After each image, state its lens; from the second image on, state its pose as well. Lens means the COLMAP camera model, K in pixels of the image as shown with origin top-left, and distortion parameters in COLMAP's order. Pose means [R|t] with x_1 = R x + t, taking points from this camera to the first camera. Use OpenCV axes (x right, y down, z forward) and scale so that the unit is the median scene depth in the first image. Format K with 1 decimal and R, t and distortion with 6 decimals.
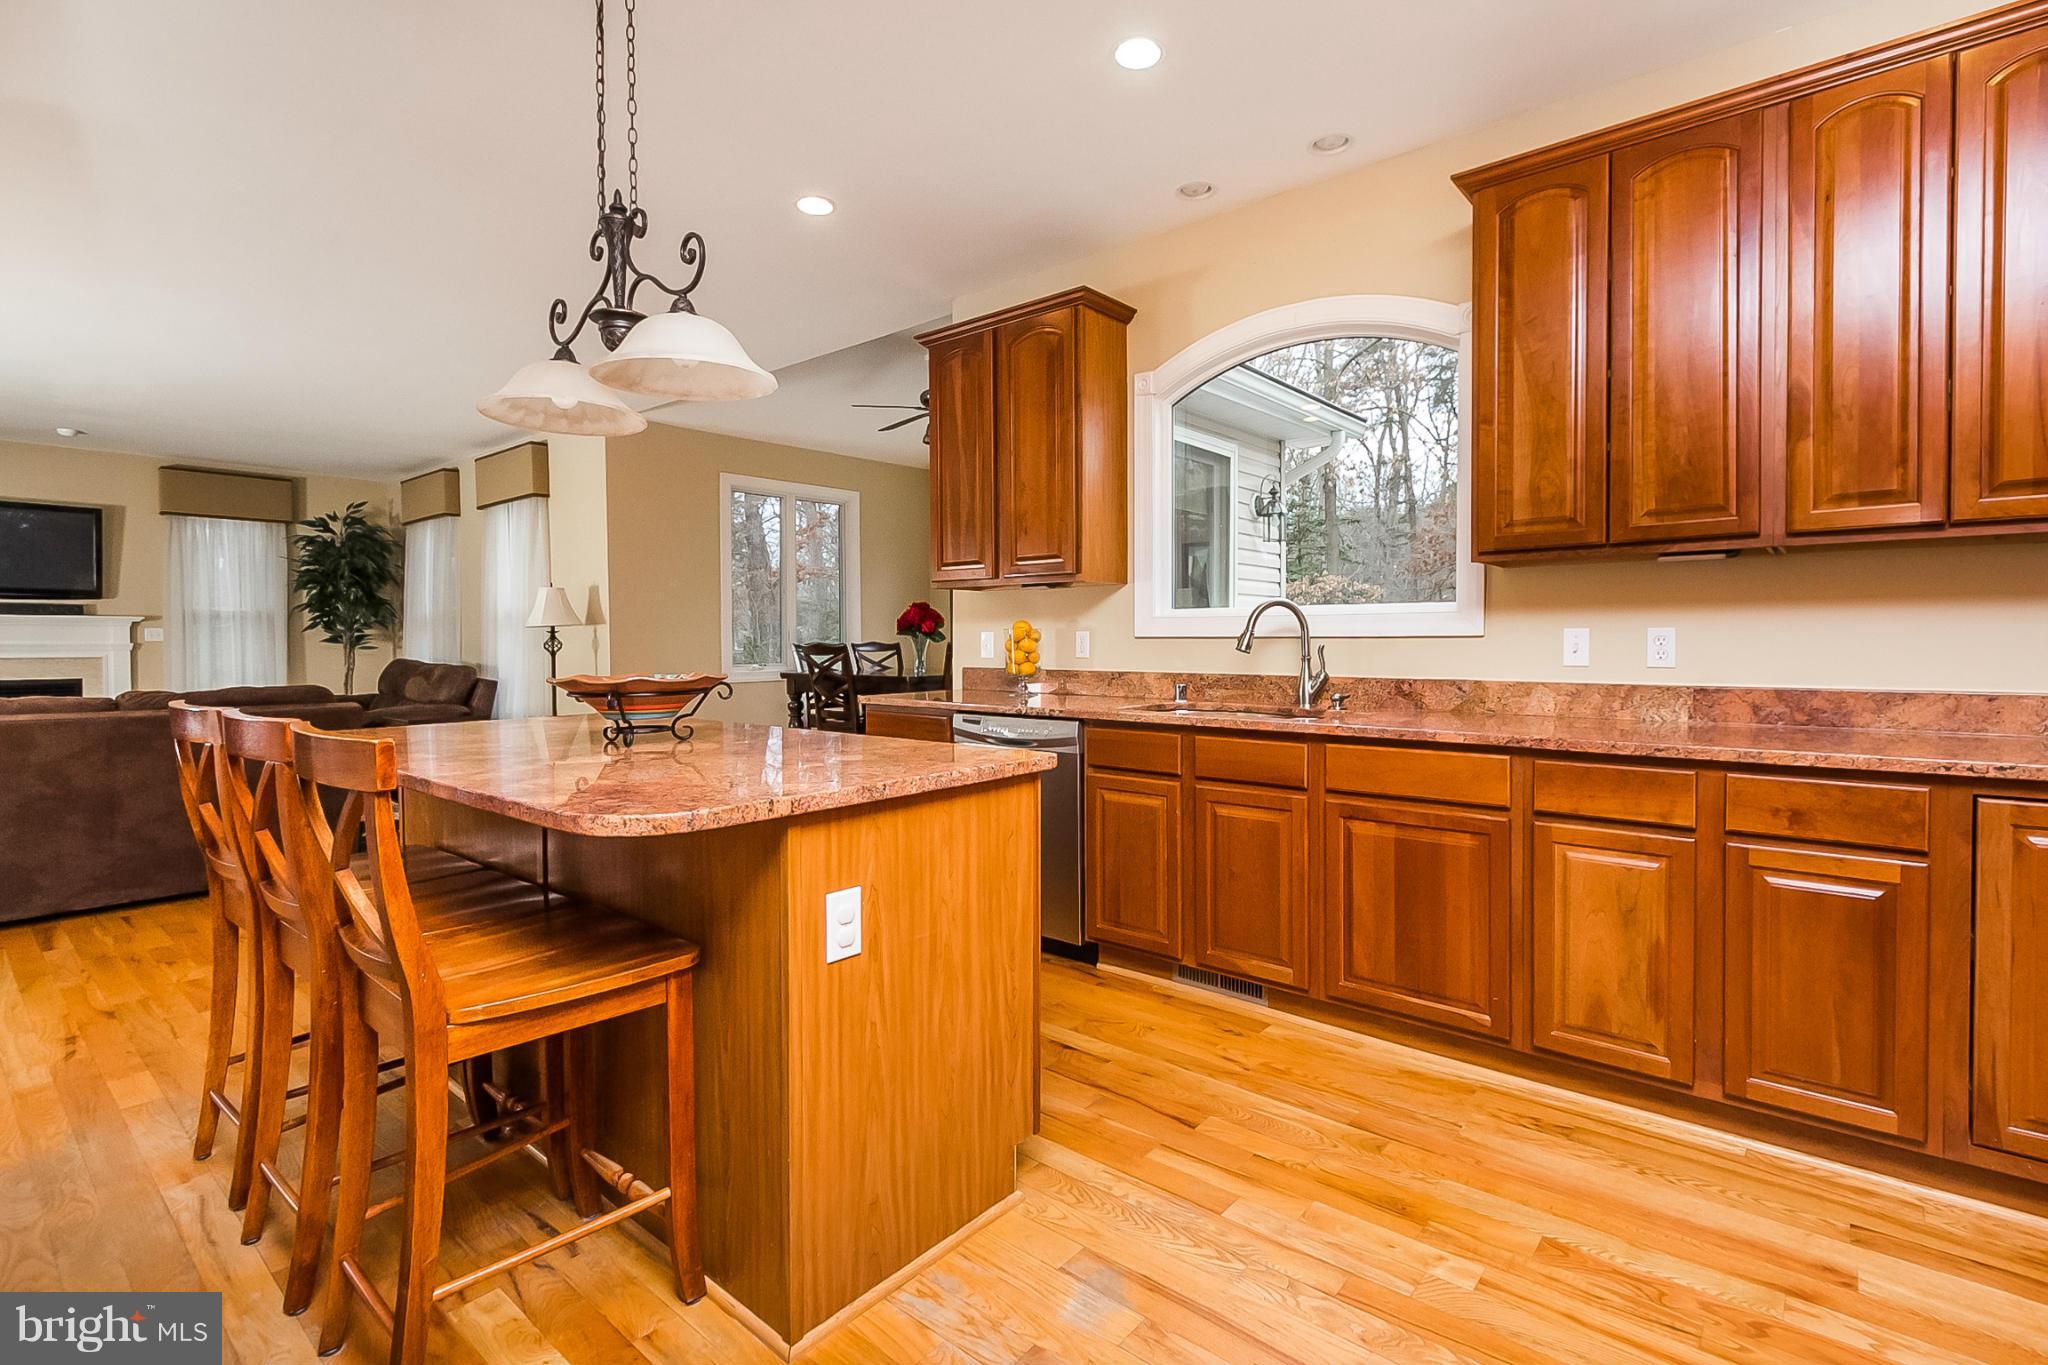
lens RADIAL K [[953.3, 0, 1058.8], [0, 953.3, 649.1], [0, 0, 1]] dist [0.001975, 0.000236]
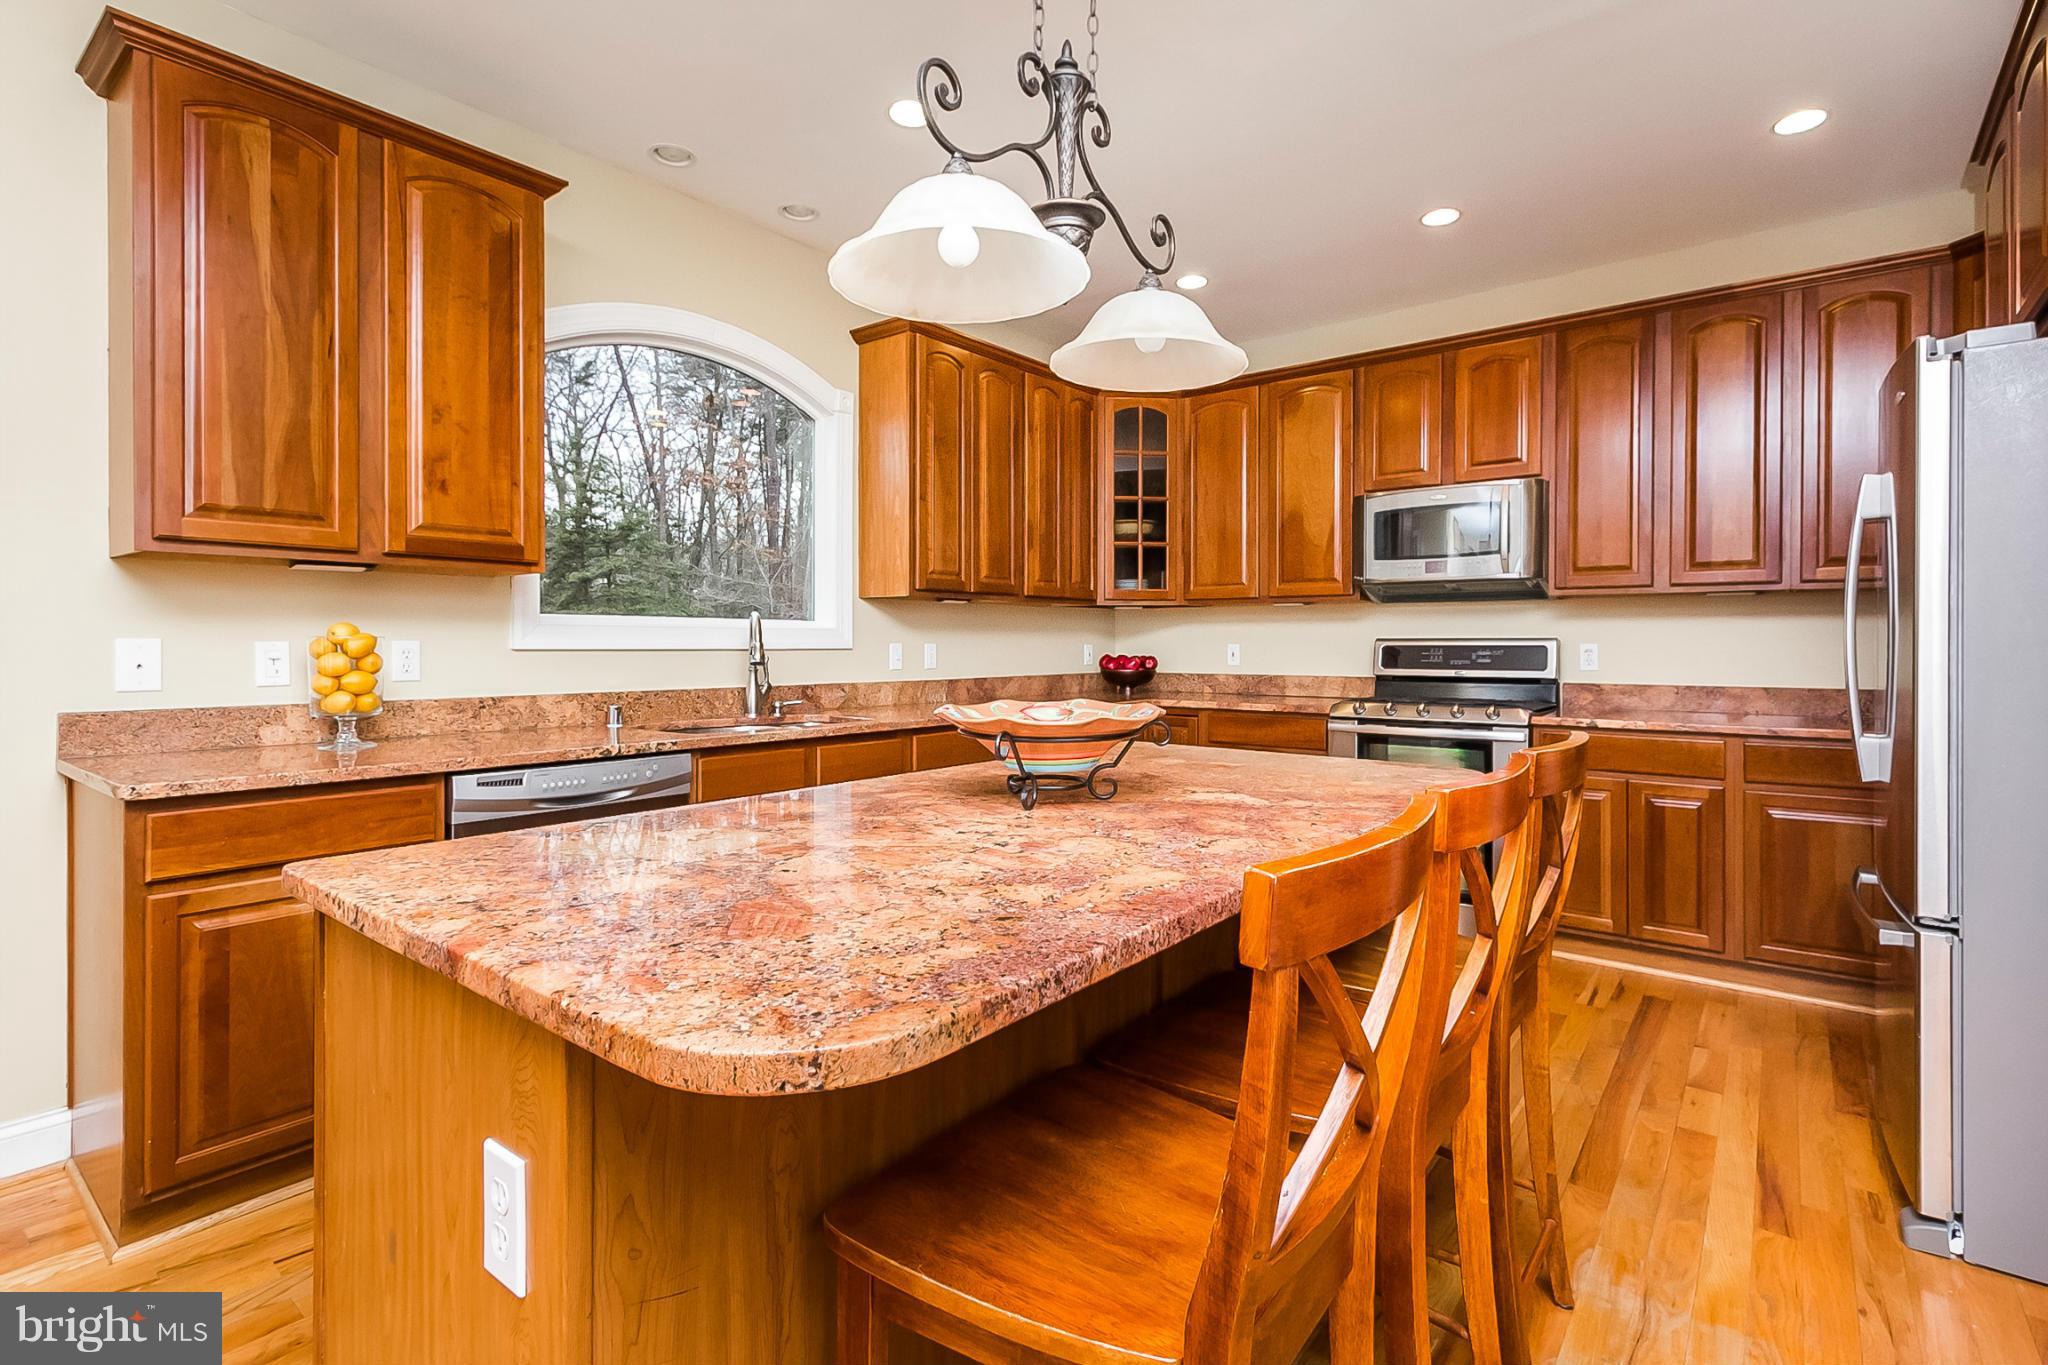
lens RADIAL K [[953.3, 0, 1058.8], [0, 953.3, 649.1], [0, 0, 1]] dist [0.001975, 0.000236]
pose [[-0.038521, -0.004064, 0.999250, -0.805638], [0.006984, 0.999966, 0.004336, -0.015147], [-0.999233, 0.007146, -0.038492, 0.701857]]
